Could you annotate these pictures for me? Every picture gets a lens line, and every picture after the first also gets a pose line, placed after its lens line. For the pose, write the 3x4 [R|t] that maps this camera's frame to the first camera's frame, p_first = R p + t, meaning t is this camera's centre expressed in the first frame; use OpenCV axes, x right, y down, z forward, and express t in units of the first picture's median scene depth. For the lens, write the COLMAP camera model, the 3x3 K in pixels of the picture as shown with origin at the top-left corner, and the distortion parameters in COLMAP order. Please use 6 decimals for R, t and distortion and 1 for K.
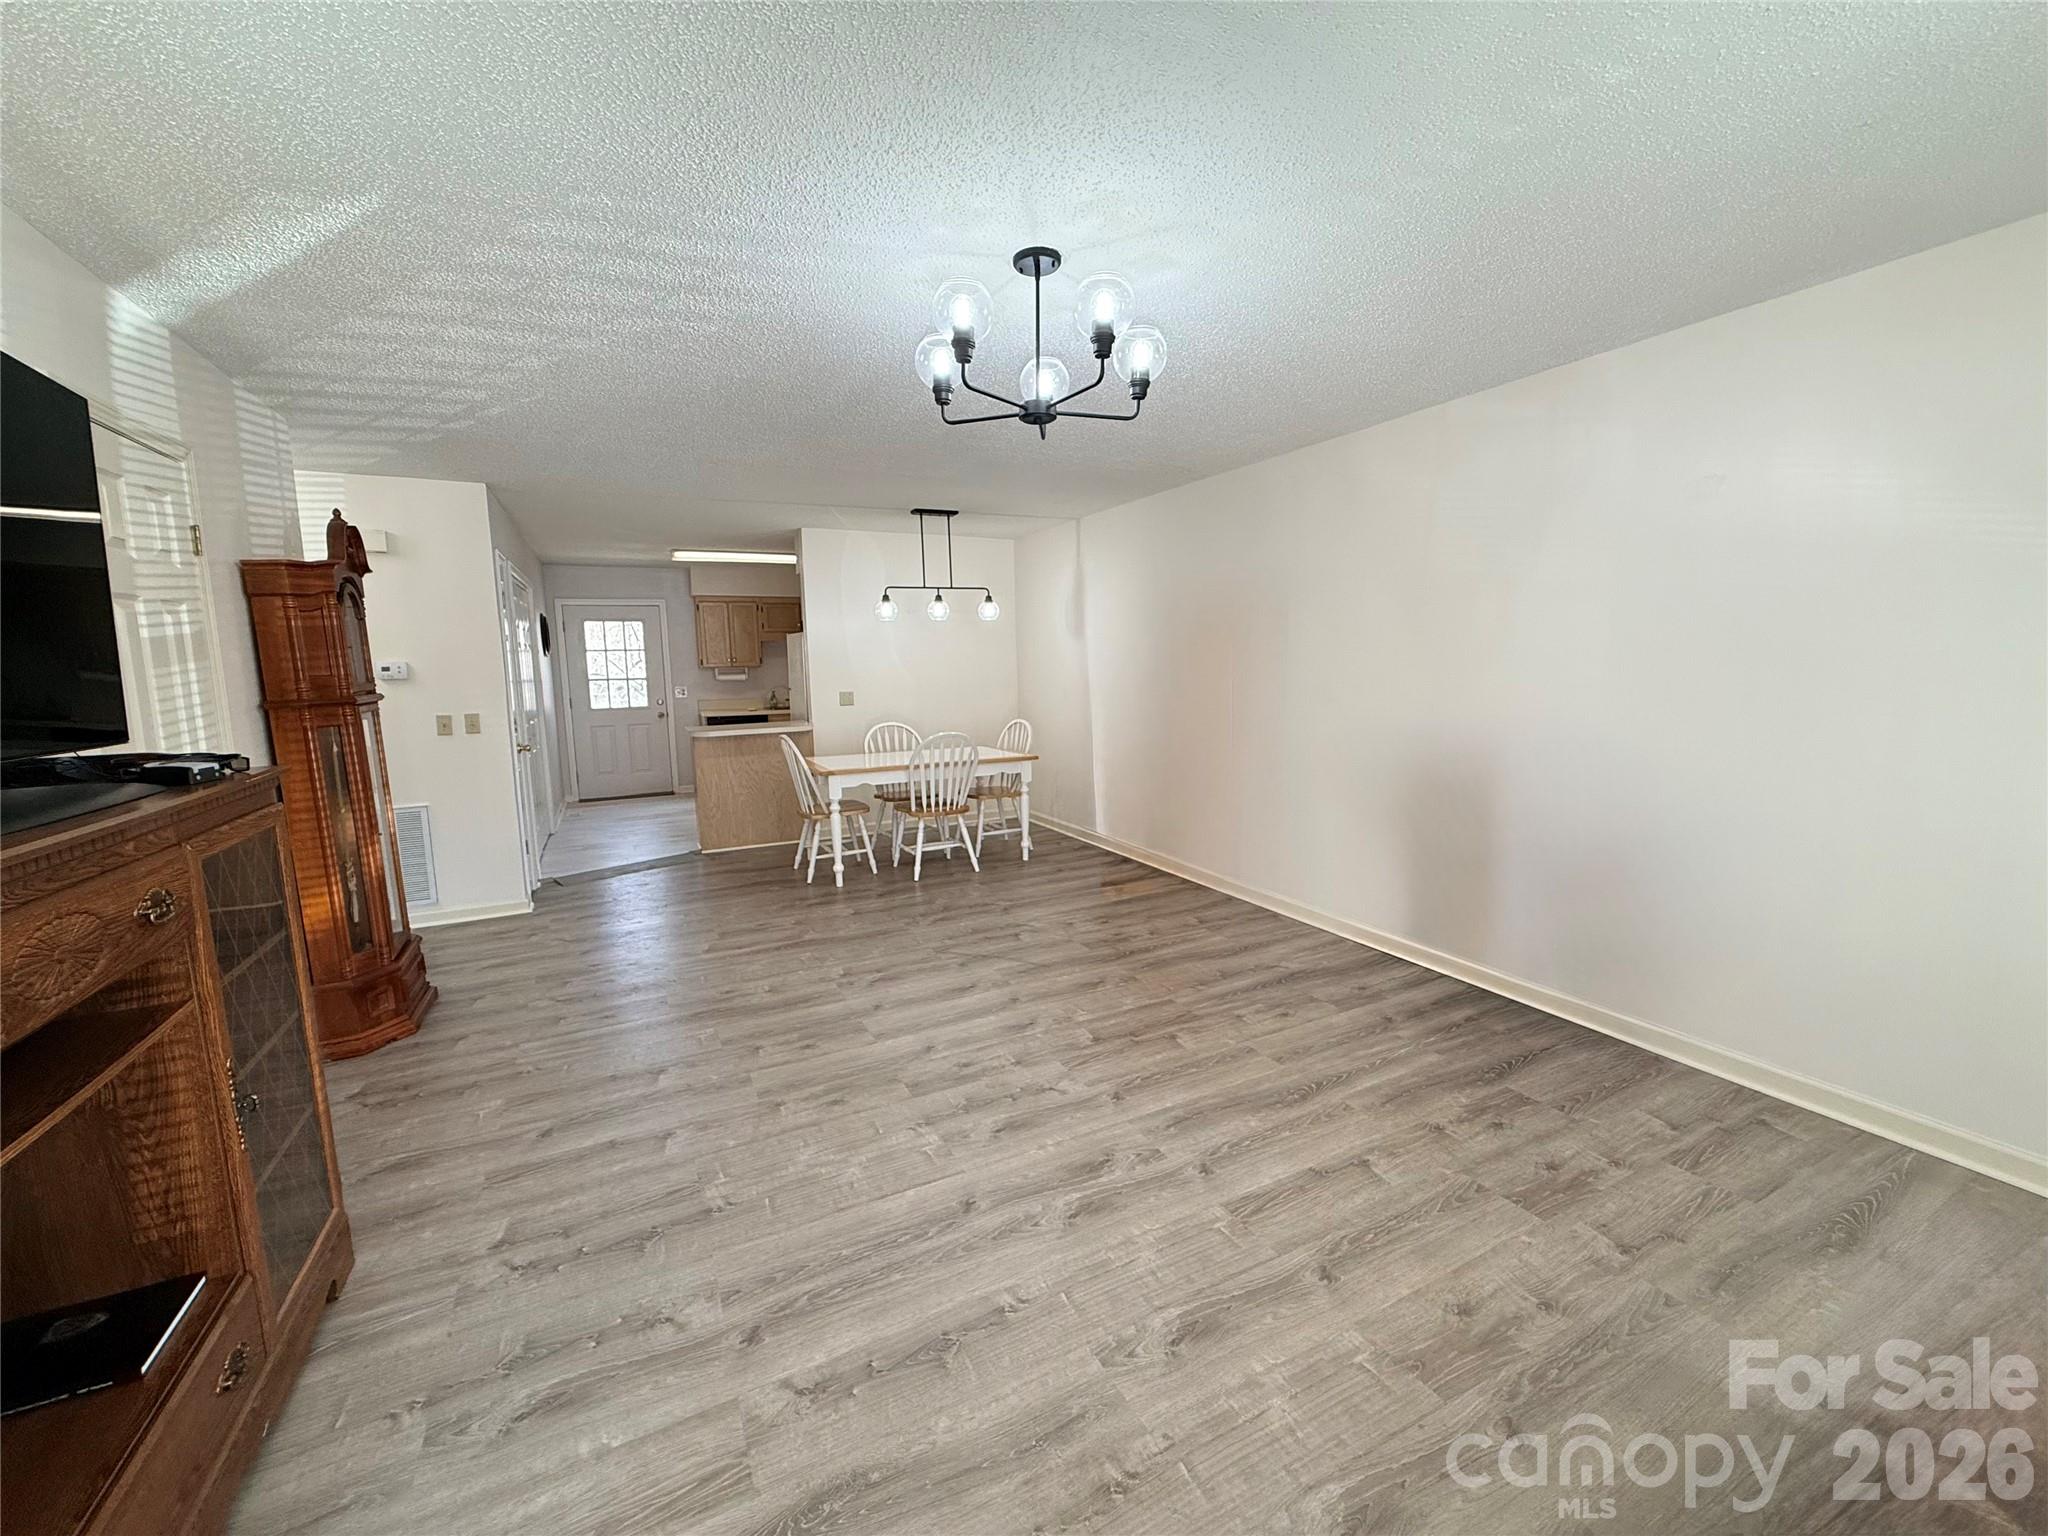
lens RADIAL K [[816.3, 0, 1025.8], [0, 816.3, 764.0], [0, 0, 1]] dist [-0.001971, 0.000625]
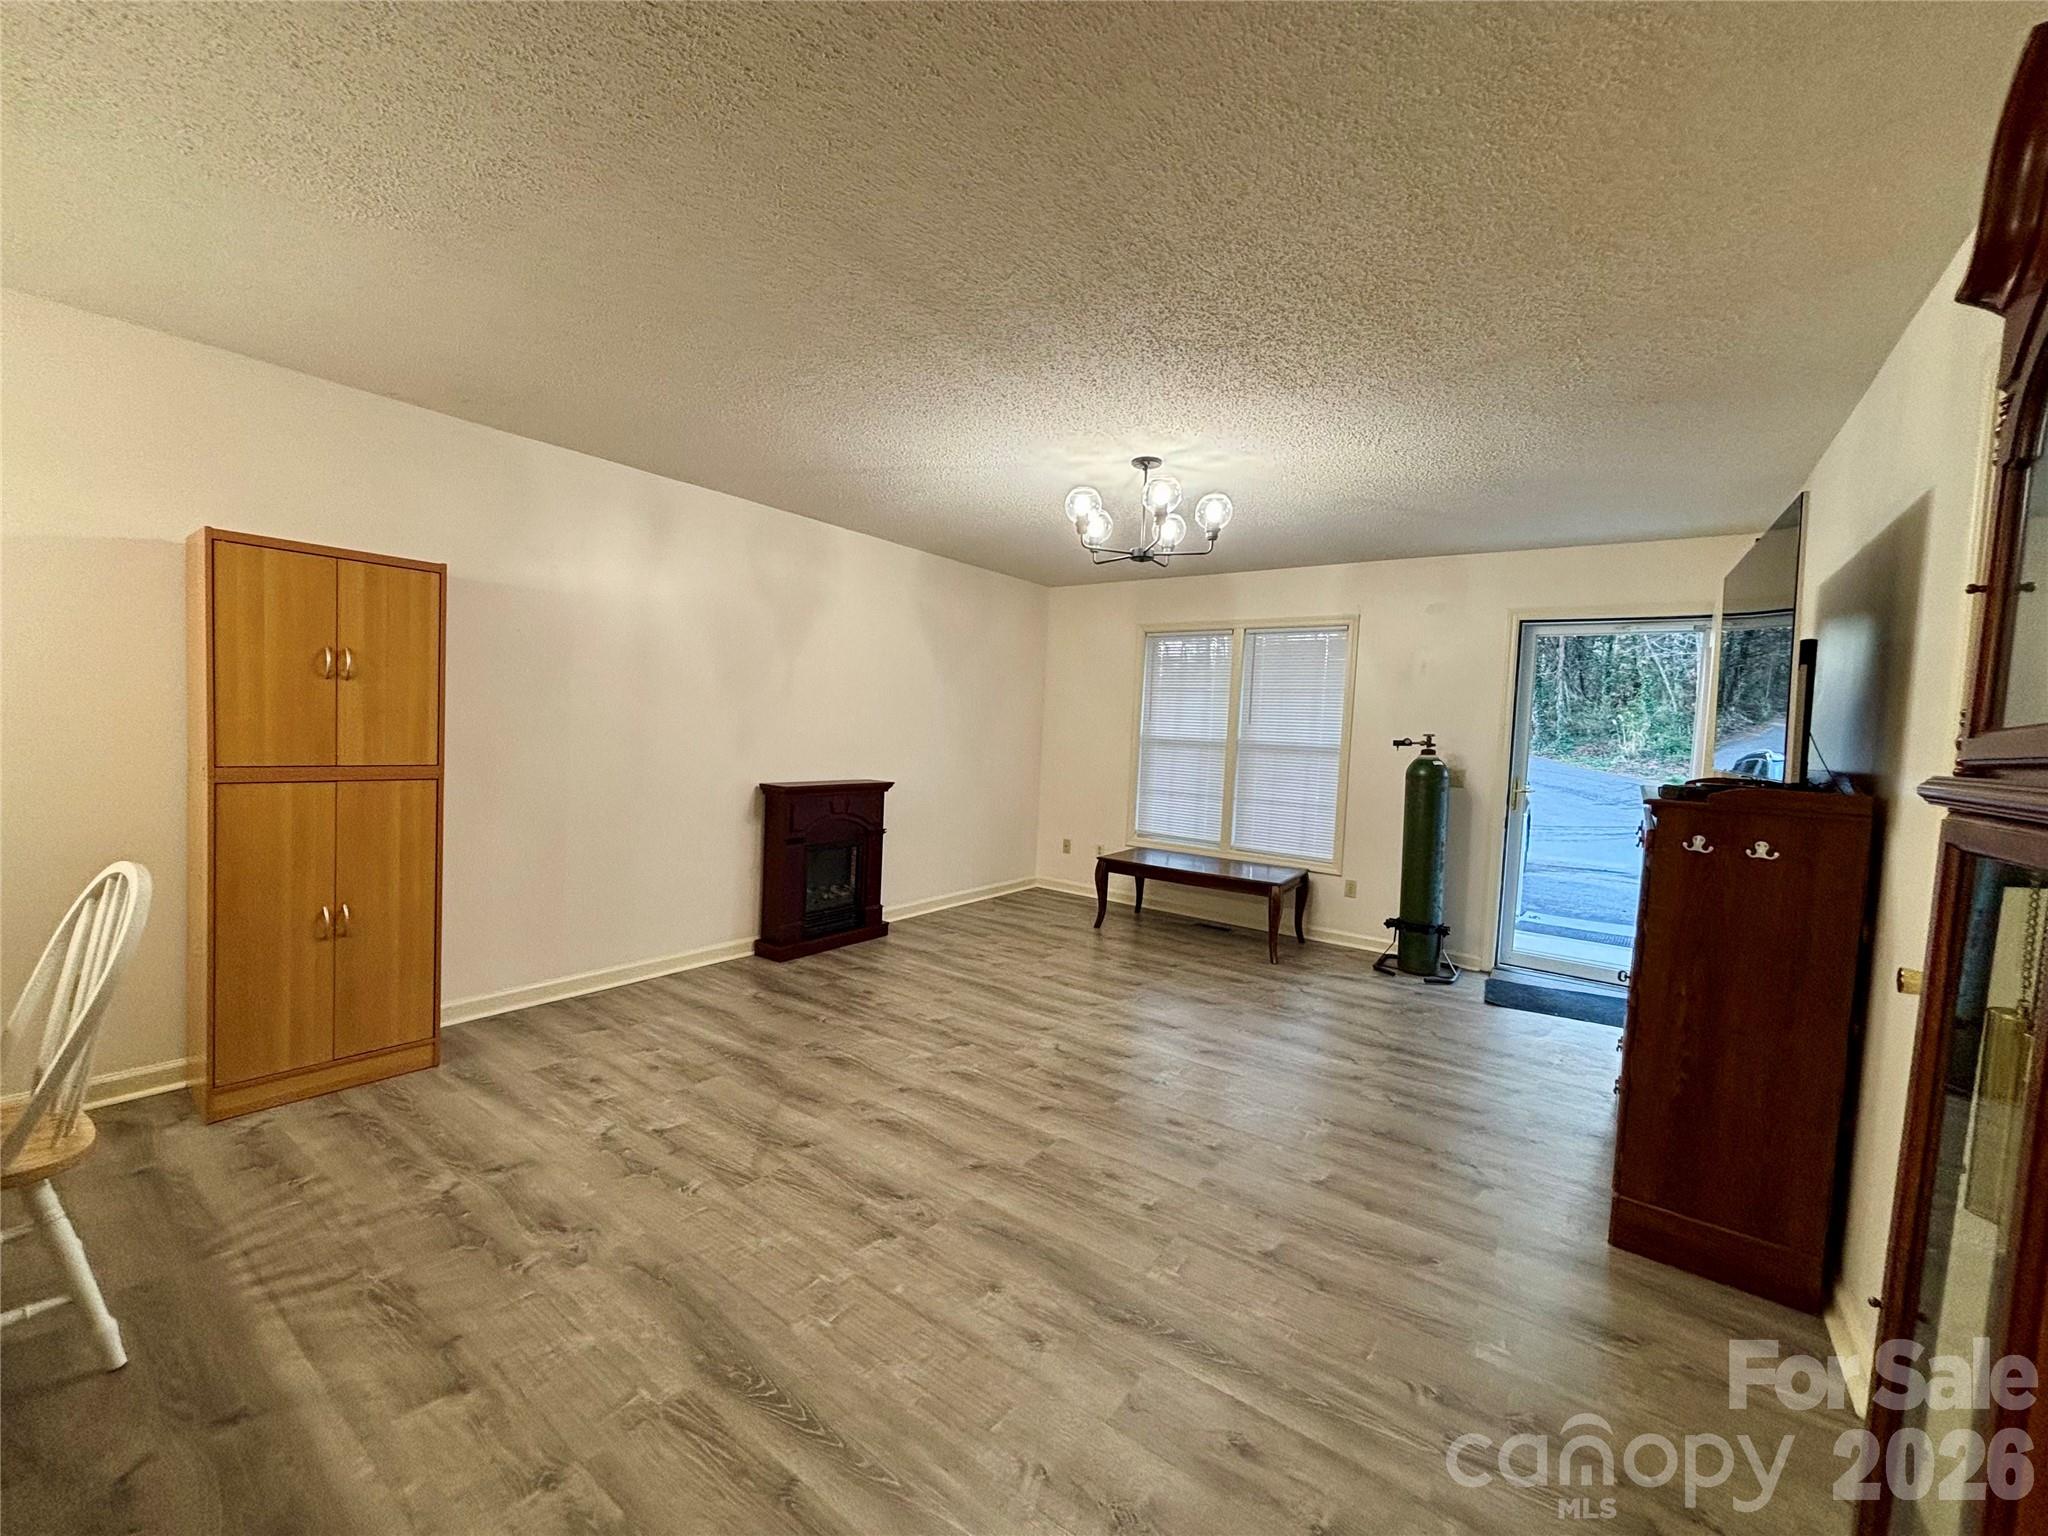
lens RADIAL K [[825.4, 0, 1020.8], [0, 825.4, 762.9], [0, 0, 1]] dist [0.001066, 0.000402]
pose [[-0.452467, -0.047161, 0.890533, -0.783364], [0.079271, 0.992521, 0.092839, -0.117316], [-0.888251, 0.112600, -0.445344, 1.170849]]
